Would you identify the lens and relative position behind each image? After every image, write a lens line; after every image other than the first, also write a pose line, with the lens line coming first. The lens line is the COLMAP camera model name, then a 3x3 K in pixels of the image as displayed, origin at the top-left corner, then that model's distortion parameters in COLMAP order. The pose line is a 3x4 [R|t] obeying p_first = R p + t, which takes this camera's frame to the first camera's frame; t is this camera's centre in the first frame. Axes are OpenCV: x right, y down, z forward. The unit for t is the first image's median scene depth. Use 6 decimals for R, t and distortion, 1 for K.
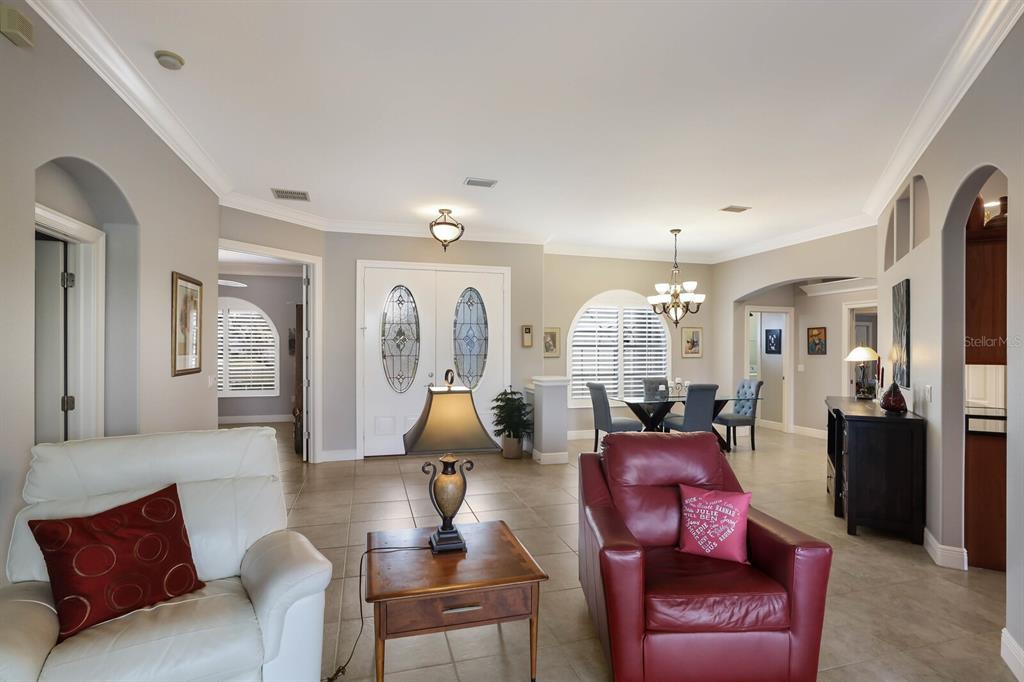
lens RADIAL K [[507.4, 0, 509.7], [0, 507.4, 344.7], [0, 0, 1]] dist [-0.016770, 0.006377]
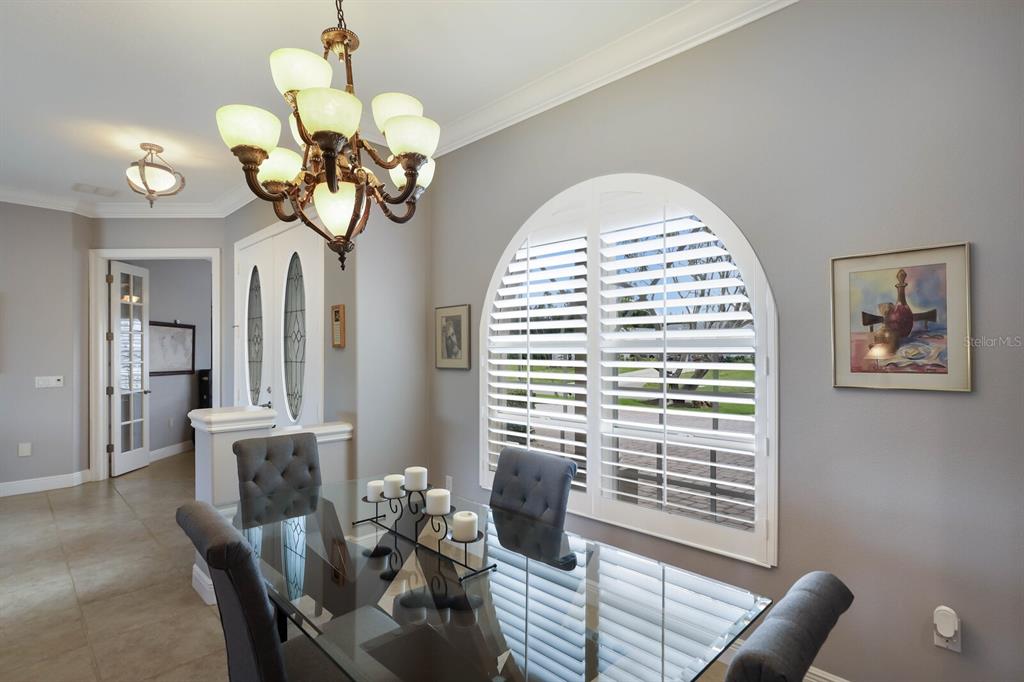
lens RADIAL K [[507.4, 0, 513.9], [0, 507.4, 346.1], [0, 0, 1]] dist [-0.016770, 0.006377]
pose [[0.479198, -0.011650, -0.877629, 0.569979], [0.003757, 0.999930, -0.011222, 0.009859], [0.877699, 0.002080, 0.479209, 0.913033]]
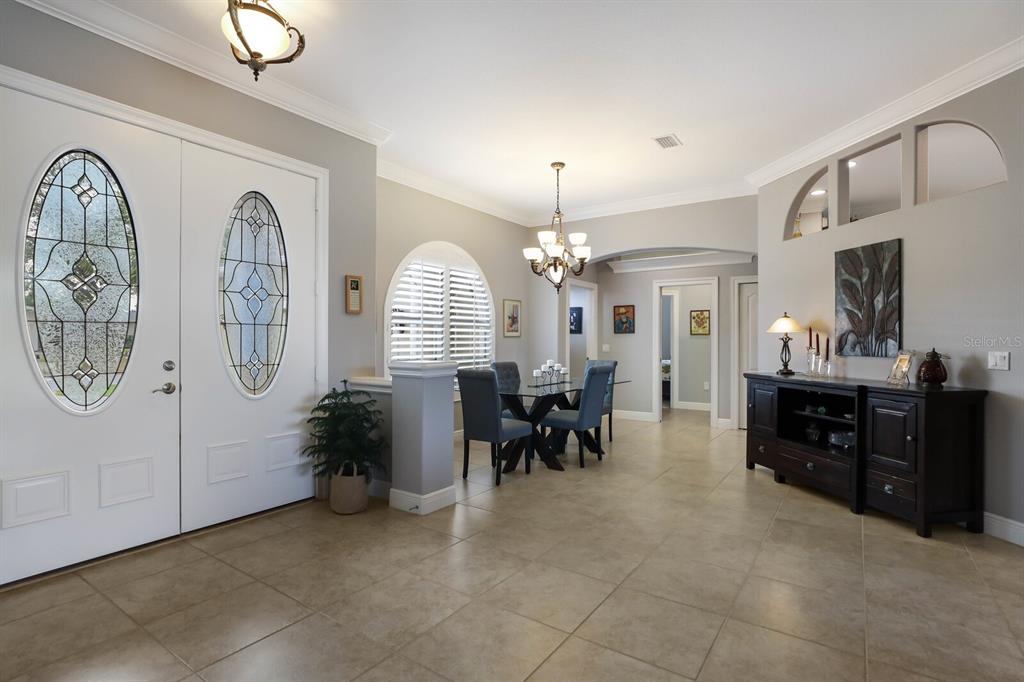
lens RADIAL K [[507.4, 0, 520.3], [0, 507.4, 339.4], [0, 0, 1]] dist [-0.016770, 0.006377]
pose [[0.772338, -0.000181, 0.635211, -0.187874], [-0.004693, 0.999971, 0.005991, 0.029936], [-0.635194, -0.007609, 0.772315, 0.427589]]
